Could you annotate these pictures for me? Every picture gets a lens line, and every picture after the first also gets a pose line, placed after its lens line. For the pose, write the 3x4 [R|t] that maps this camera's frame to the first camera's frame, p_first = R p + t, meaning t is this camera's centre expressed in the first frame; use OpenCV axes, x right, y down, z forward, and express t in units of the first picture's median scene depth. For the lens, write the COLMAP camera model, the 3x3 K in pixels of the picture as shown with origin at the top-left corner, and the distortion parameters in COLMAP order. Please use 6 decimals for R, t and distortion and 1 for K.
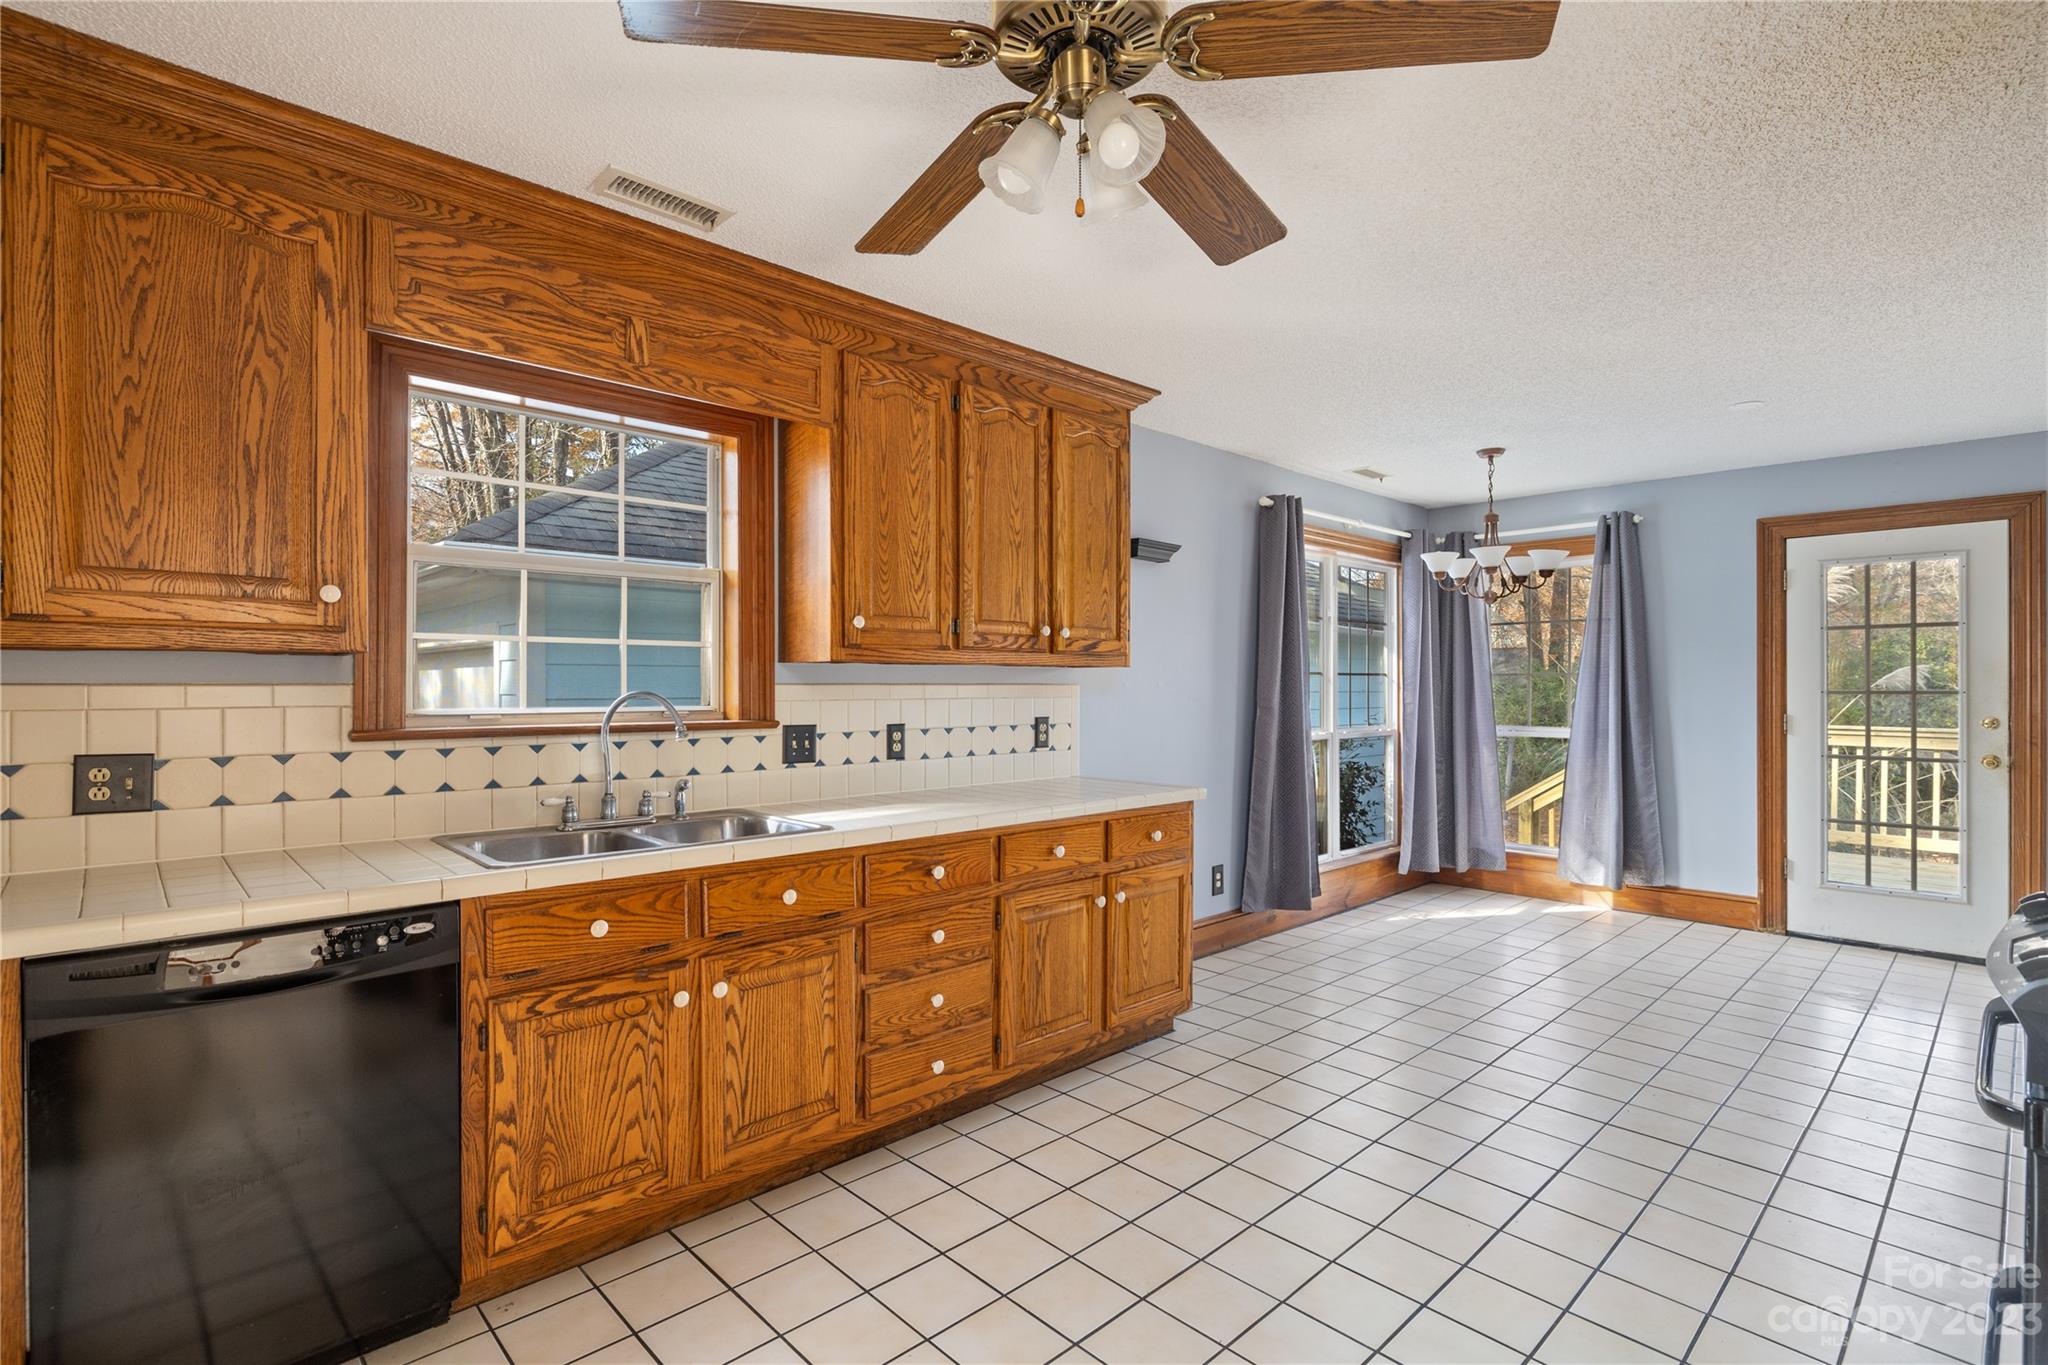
lens RADIAL K [[958.3, 0, 999.2], [0, 958.3, 684.7], [0, 0, 1]] dist [-0.007506, 0.000958]
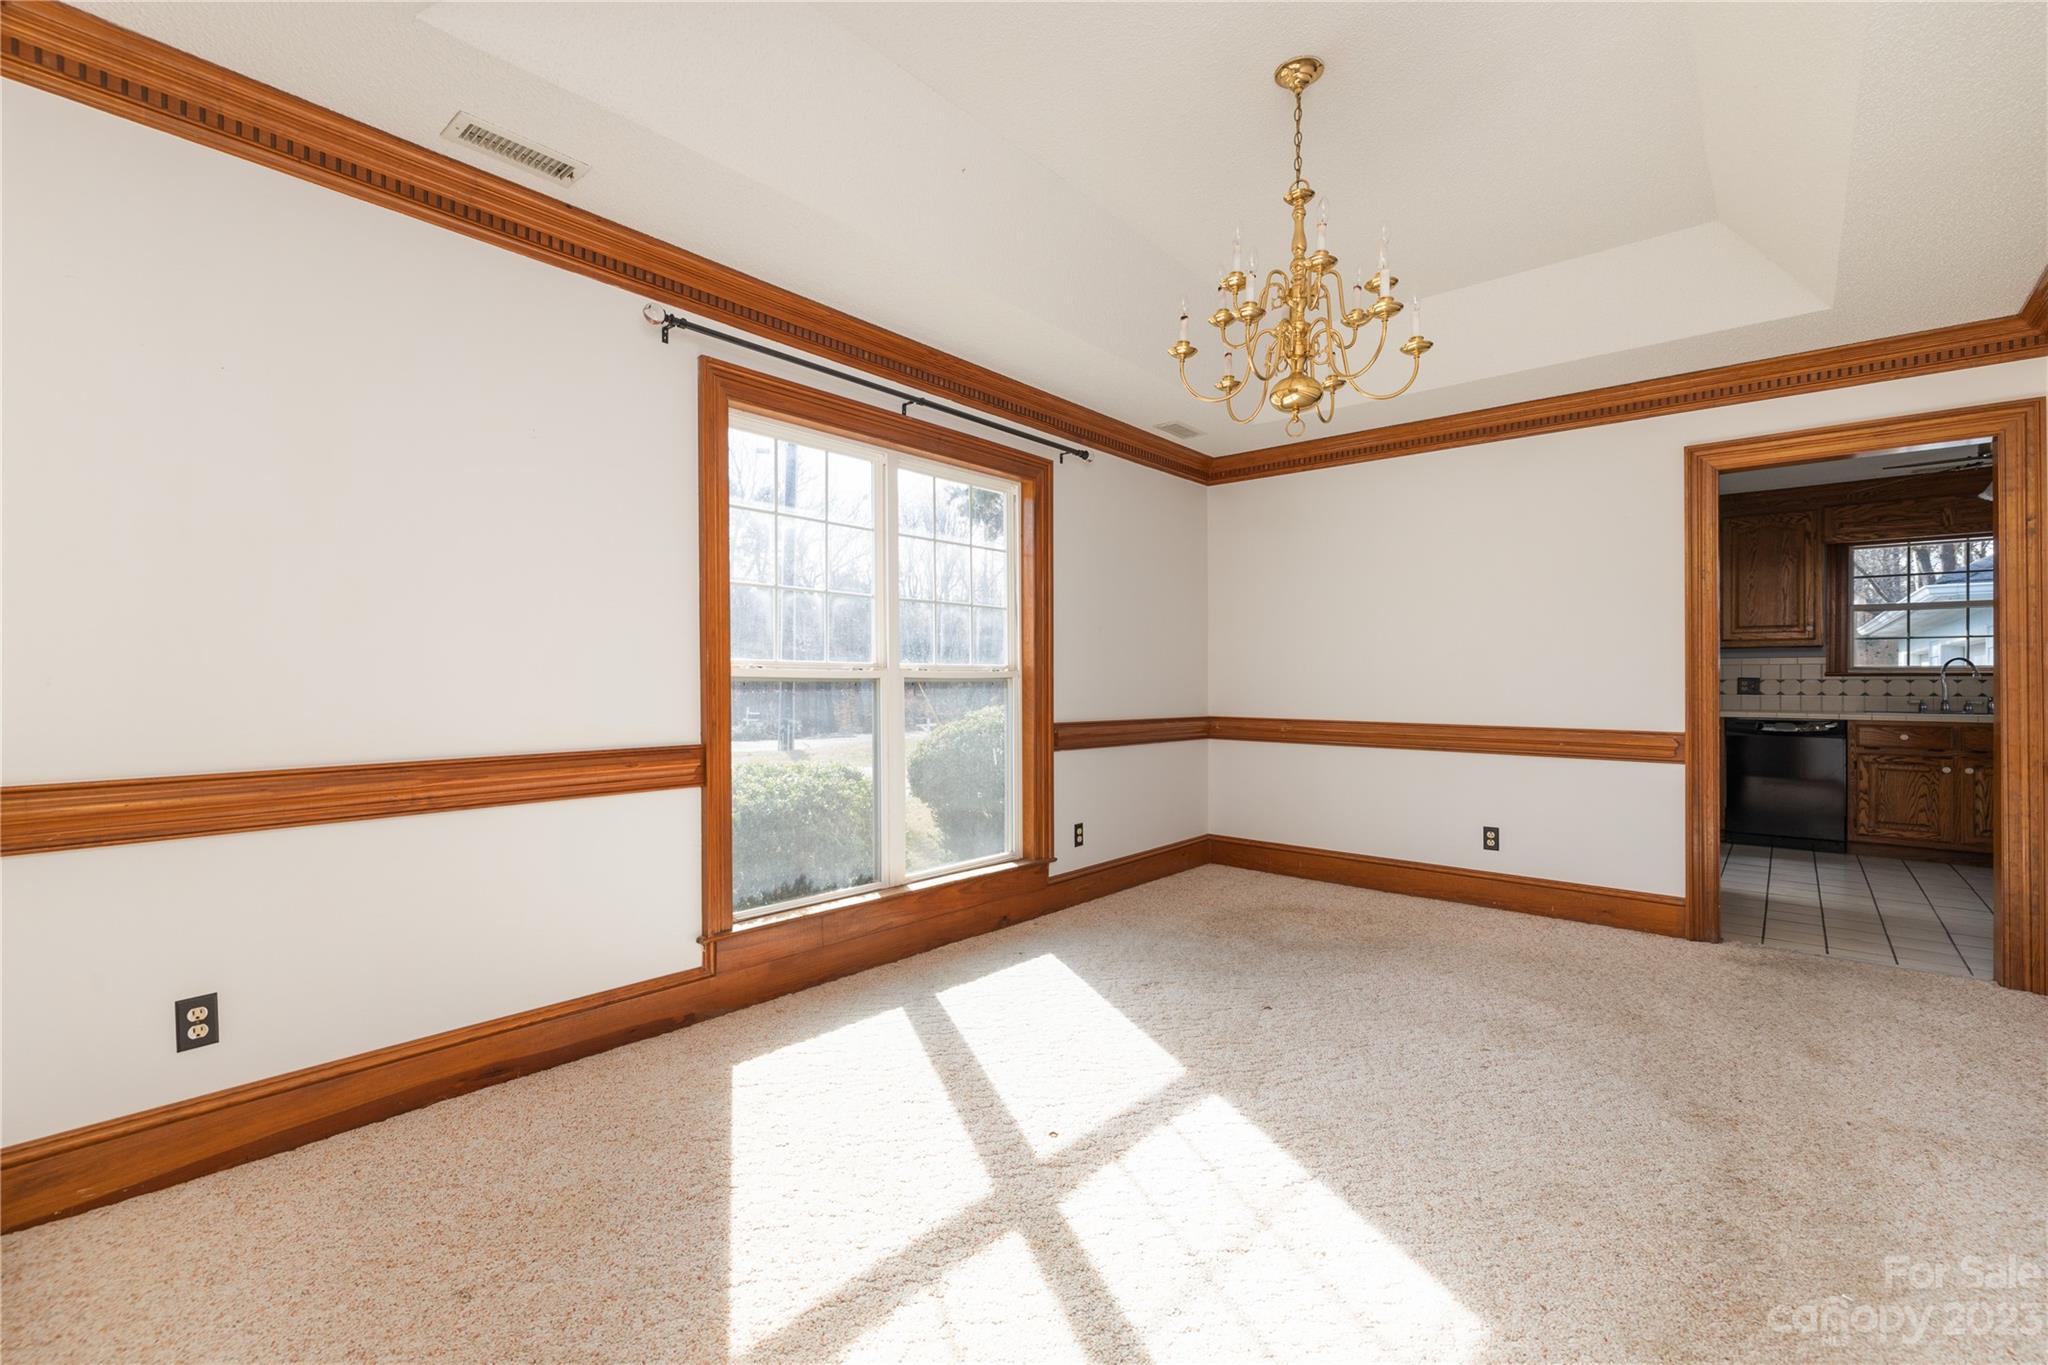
lens RADIAL K [[889.2, 0, 1024.0], [0, 889.2, 682.5], [0, 0, 1]] dist [0.001355, 0.000289]
pose [[0.113656, 0.001411, -0.993519, 1.976043], [-0.002064, 0.999997, 0.001184, 0.090781], [0.993518, 0.001916, 0.113659, -1.974703]]
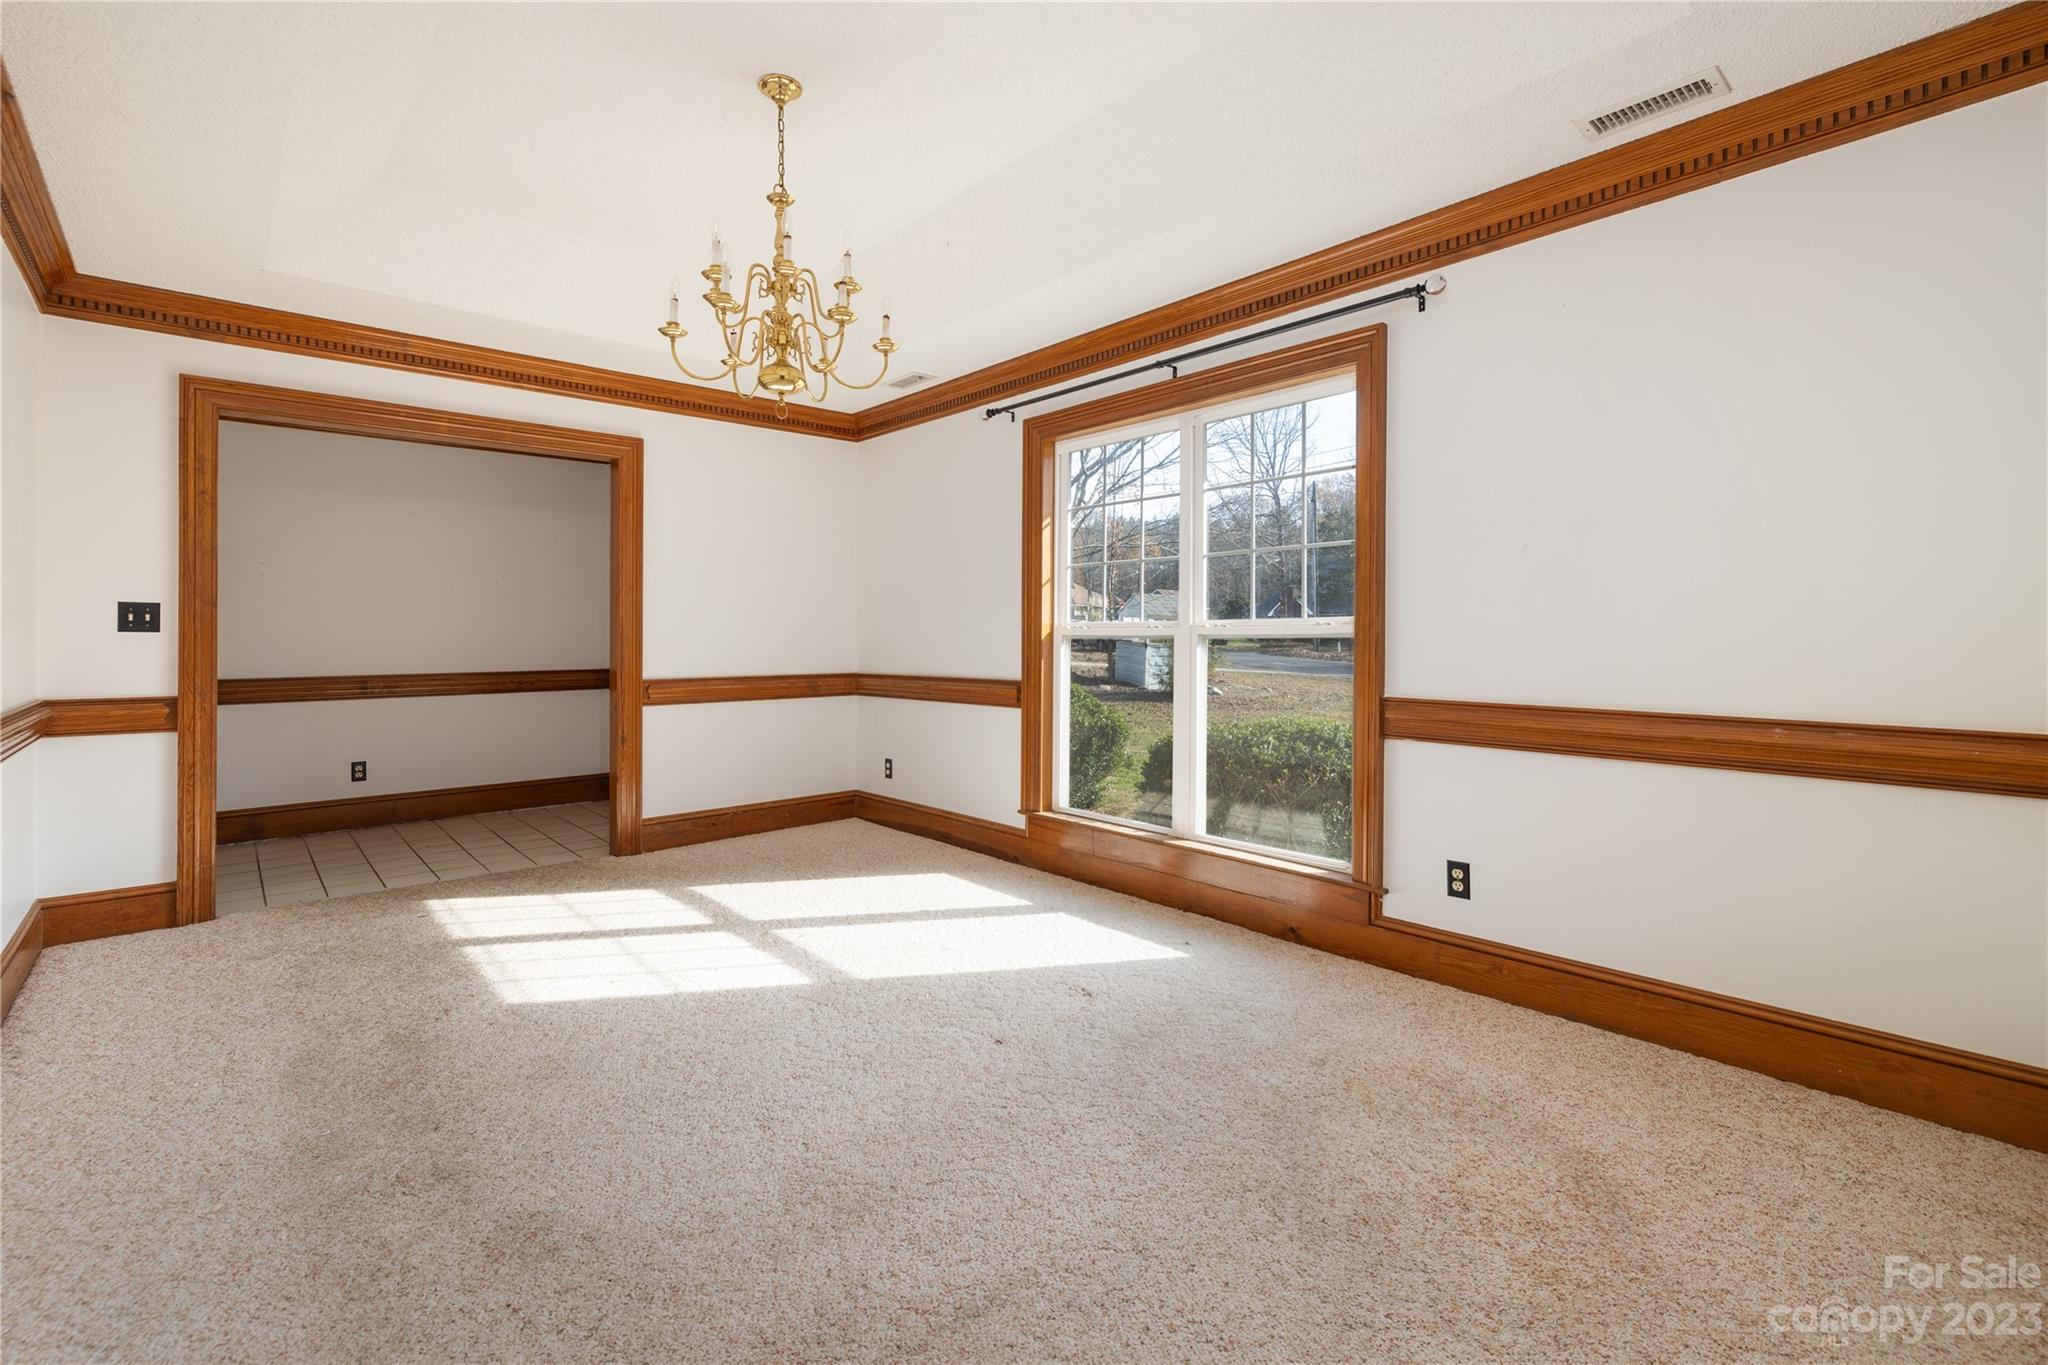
lens RADIAL K [[986.9, 0, 1087.9], [0, 986.9, 661.3], [0, 0, 1]] dist [0.001341, -0.000011]
pose [[-0.999878, -0.002786, 0.015339, -1.552545], [-0.002436, 0.999737, 0.022782, 0.089962], [-0.015399, 0.022742, -0.999623, 2.286528]]
